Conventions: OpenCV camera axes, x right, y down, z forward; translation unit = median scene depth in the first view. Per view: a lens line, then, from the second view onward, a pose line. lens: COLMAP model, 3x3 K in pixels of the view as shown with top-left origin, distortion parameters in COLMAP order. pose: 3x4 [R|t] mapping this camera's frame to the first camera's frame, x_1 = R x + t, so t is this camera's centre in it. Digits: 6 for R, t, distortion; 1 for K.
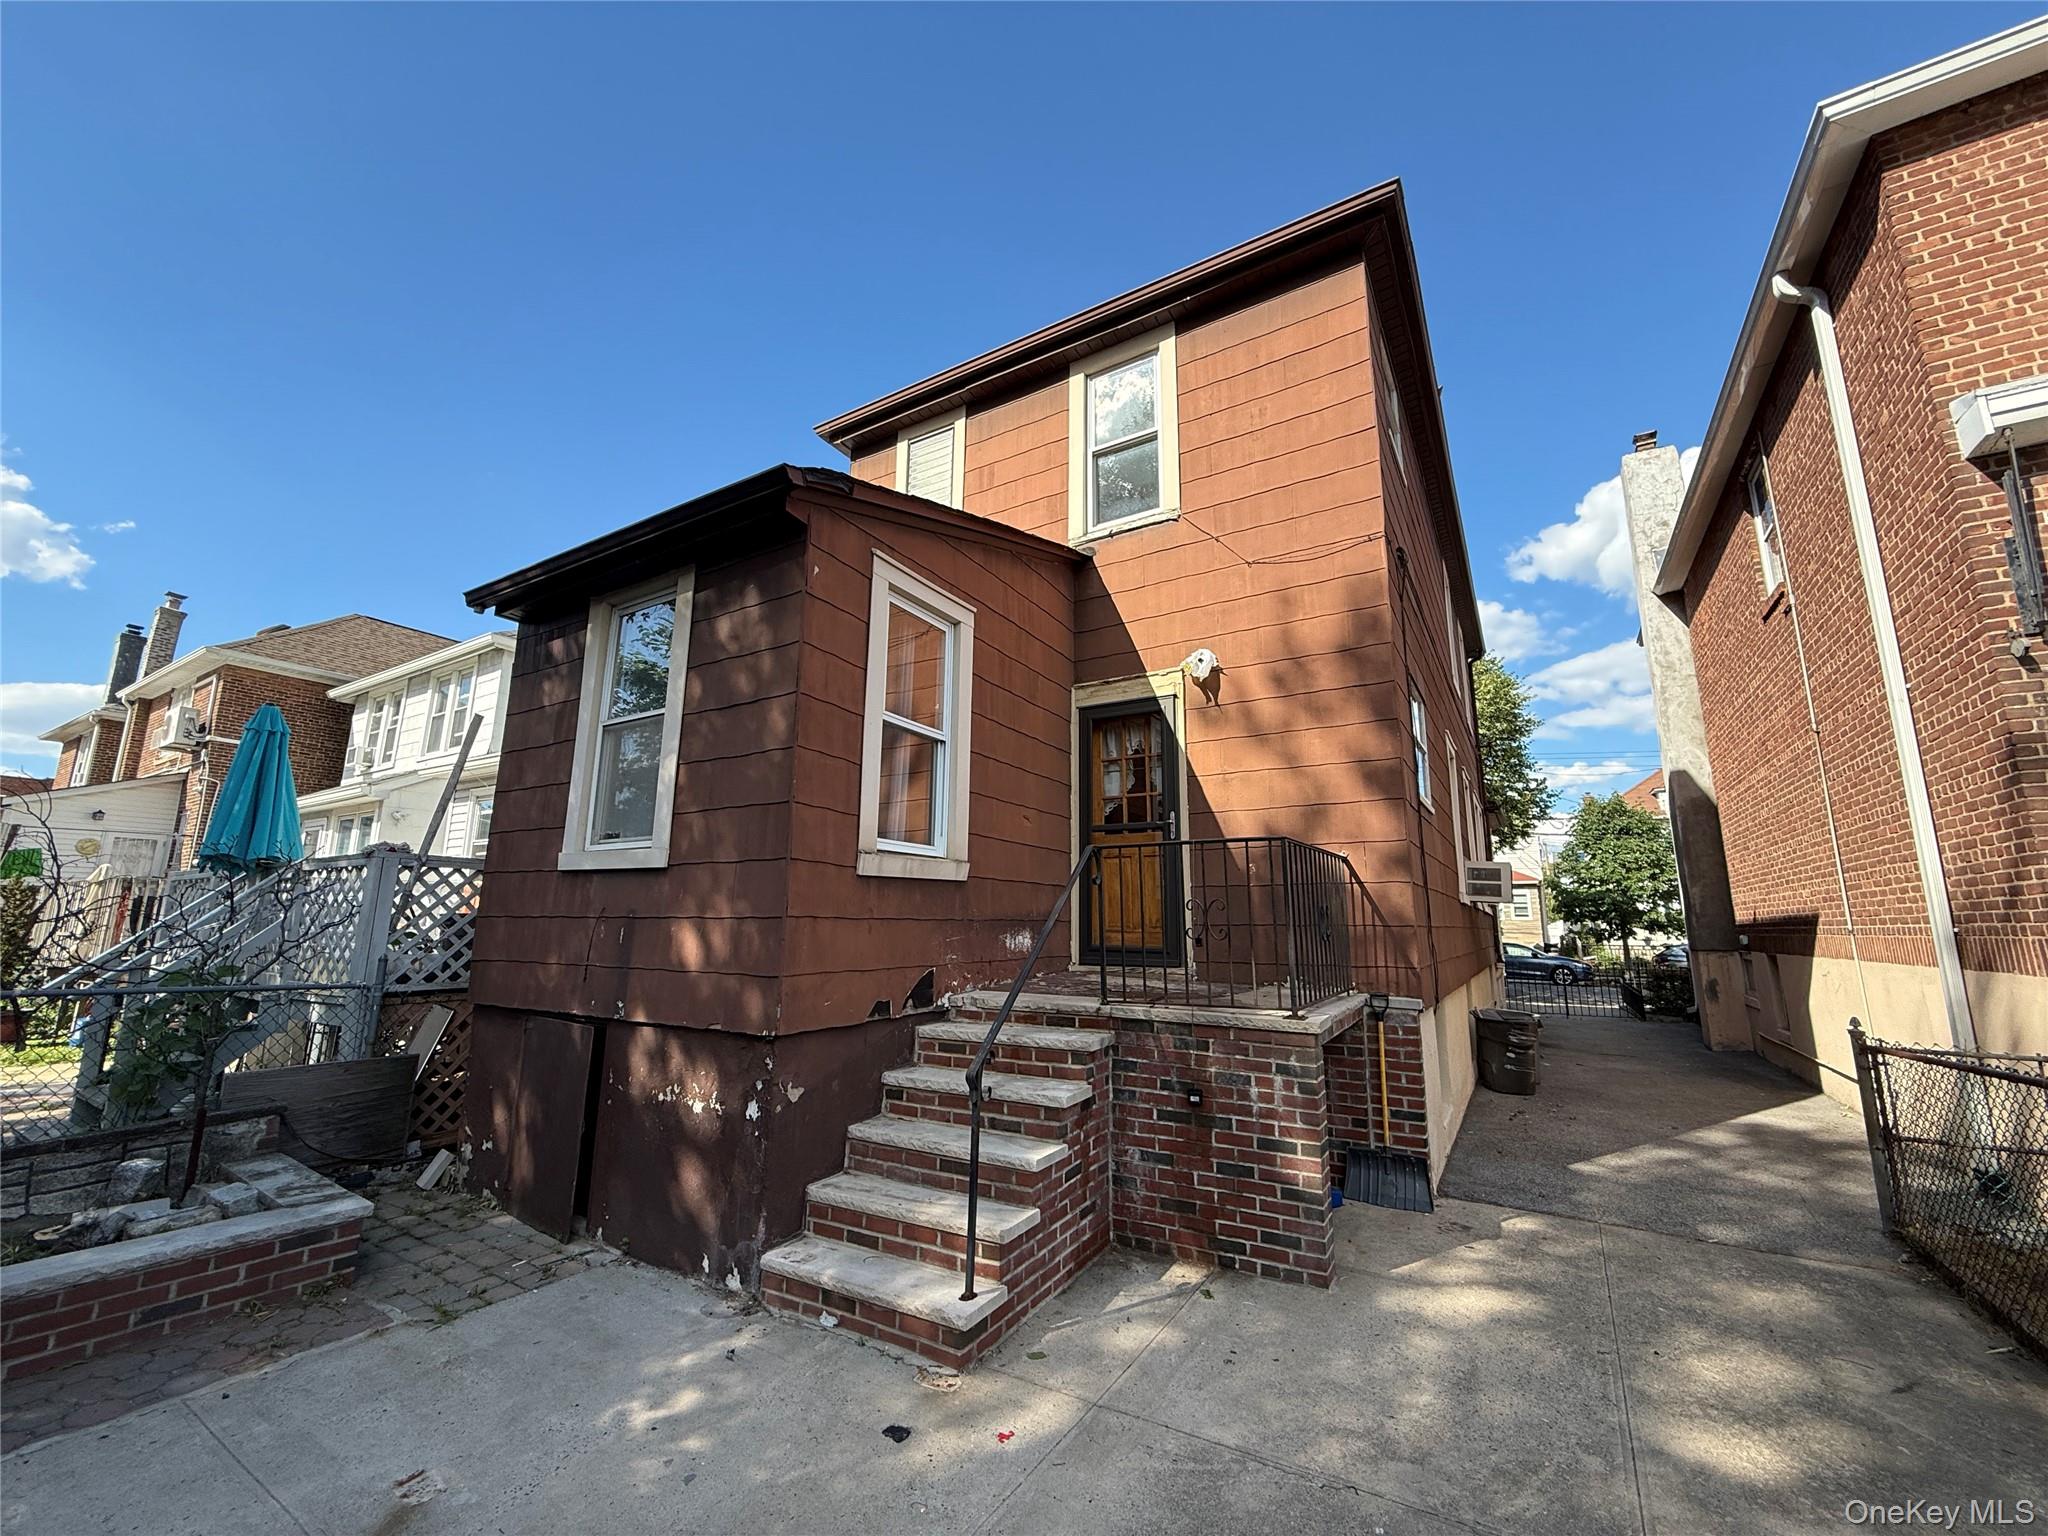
lens RADIAL K [[819.3, 0, 1017.5], [0, 819.3, 766.4], [0, 0, 1]] dist [-0.002869, 0.000388]
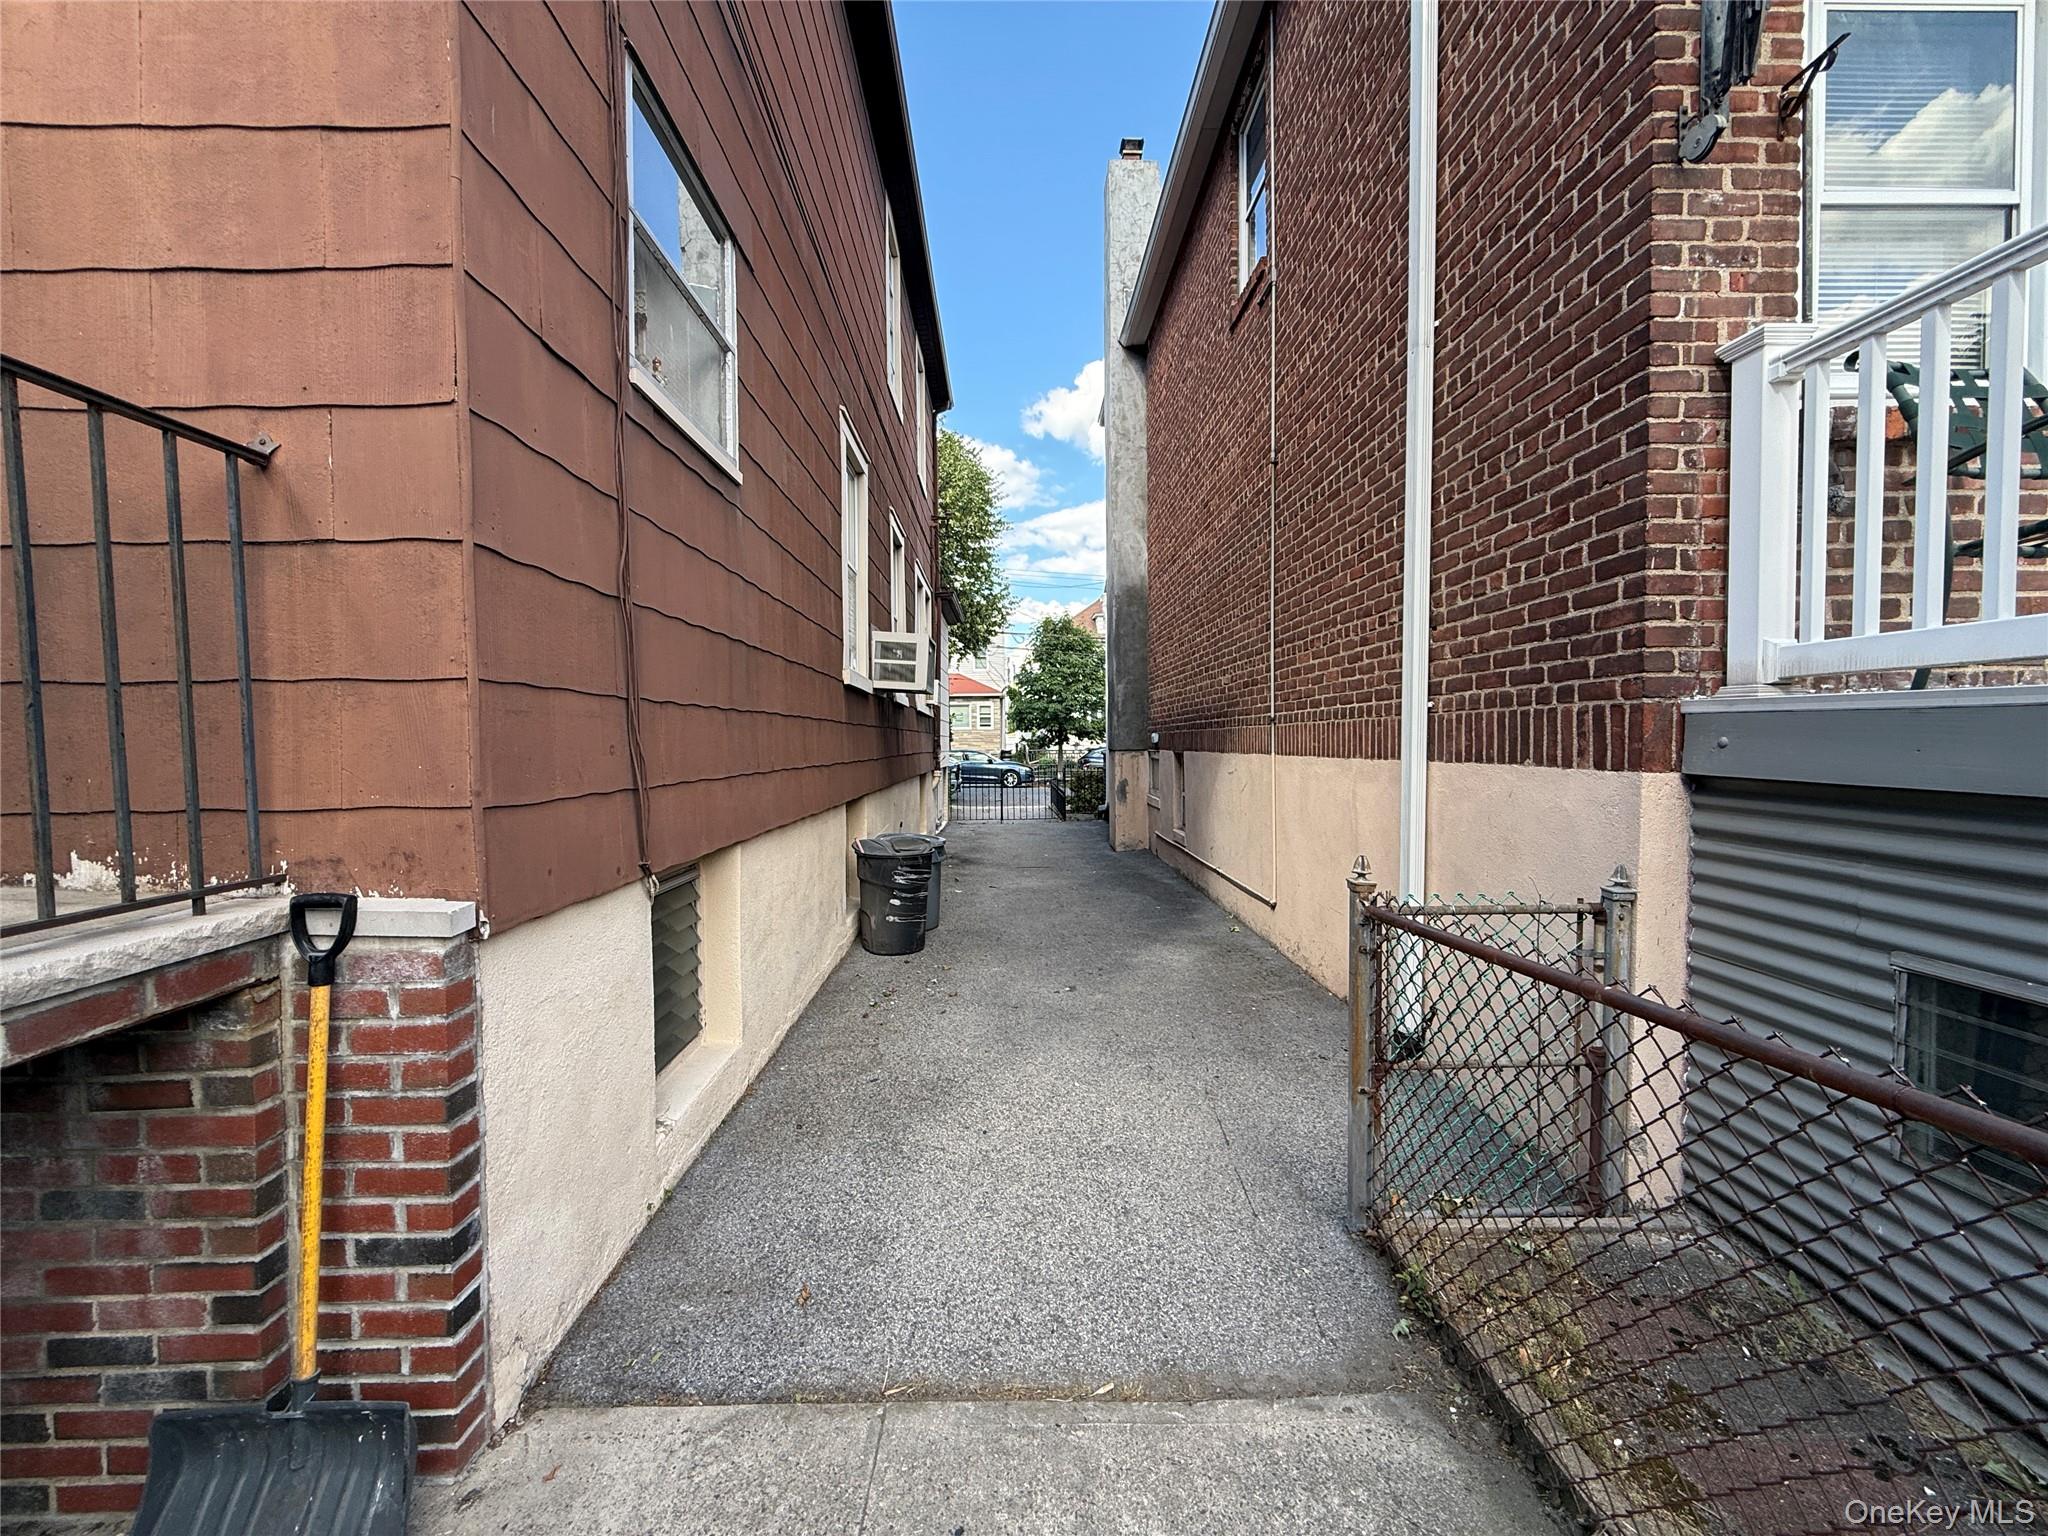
lens RADIAL K [[819.3, 0, 1023.1], [0, 819.3, 773.5], [0, 0, 1]] dist [-0.002869, 0.000388]
pose [[0.836766, -0.040157, 0.546086, 0.221522], [-0.086181, 0.975218, 0.203769, 0.066132], [-0.540735, -0.217569, 0.812569, 0.278186]]
